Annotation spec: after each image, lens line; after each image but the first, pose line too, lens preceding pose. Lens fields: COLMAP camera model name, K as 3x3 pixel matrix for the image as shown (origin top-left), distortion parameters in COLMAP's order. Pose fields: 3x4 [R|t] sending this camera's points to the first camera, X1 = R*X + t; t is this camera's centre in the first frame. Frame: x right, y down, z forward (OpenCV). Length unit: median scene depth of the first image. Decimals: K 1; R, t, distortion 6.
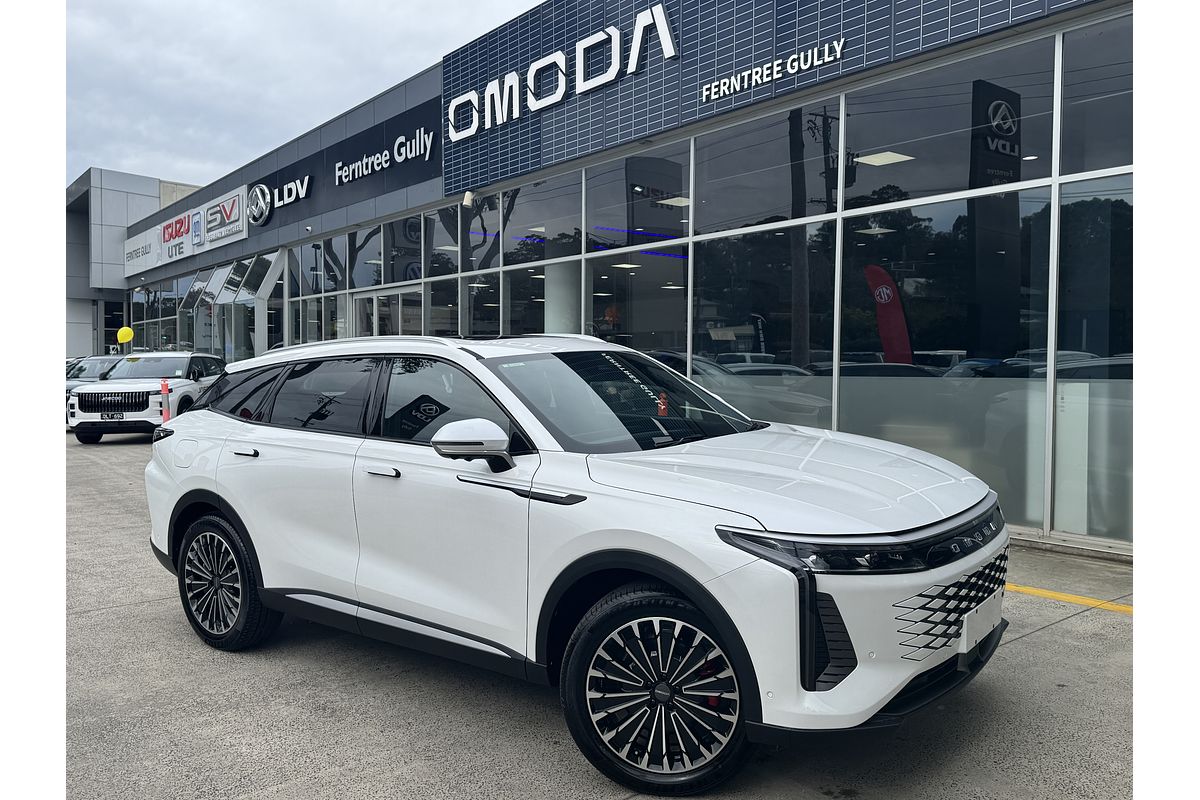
lens RADIAL K [[922.0, 0, 600.0], [0, 922.0, 400.0], [0, 0, 1]] dist [0.204751, -0.401789]
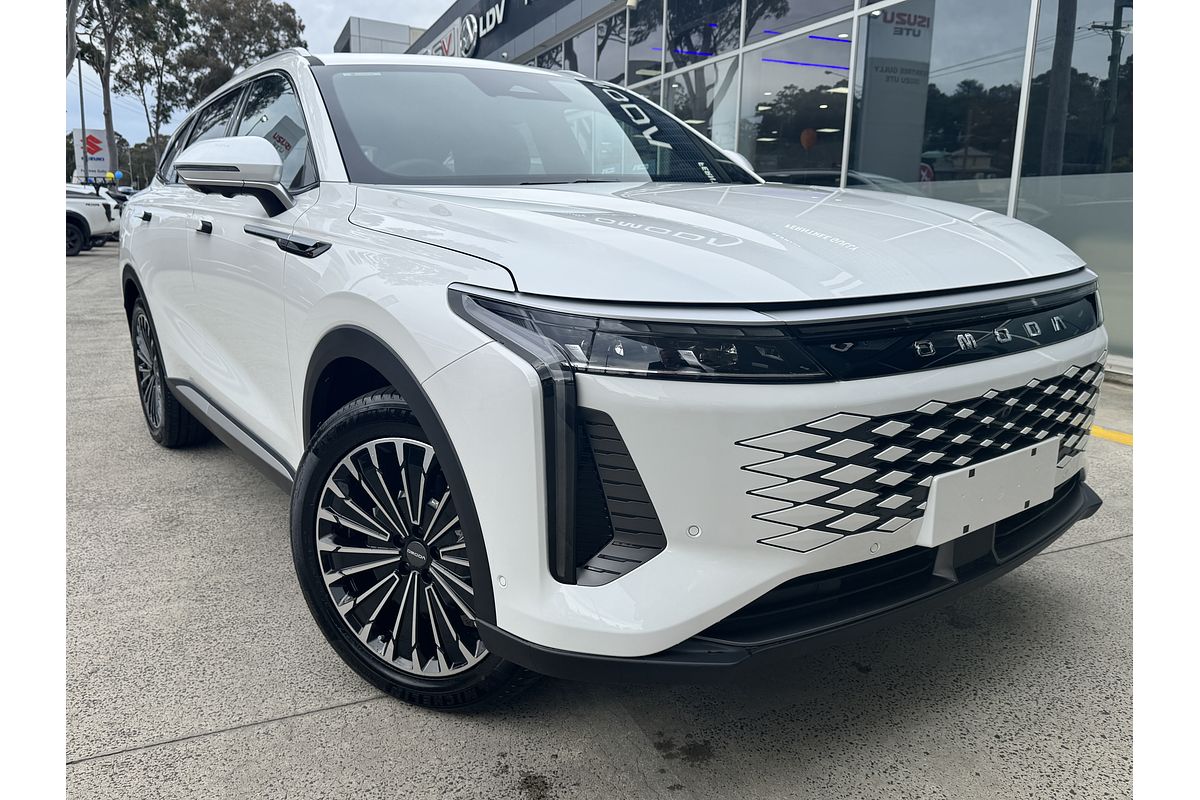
lens RADIAL K [[861.2, 0, 600.0], [0, 861.2, 400.0], [0, 0, 1]] dist [0.096077, -0.000683]
pose [[0.959684, 0.069687, -0.272304, 0.335418], [-0.024598, 0.985884, 0.165614, 0.109449], [0.280001, -0.152239, 0.947852, 0.494353]]
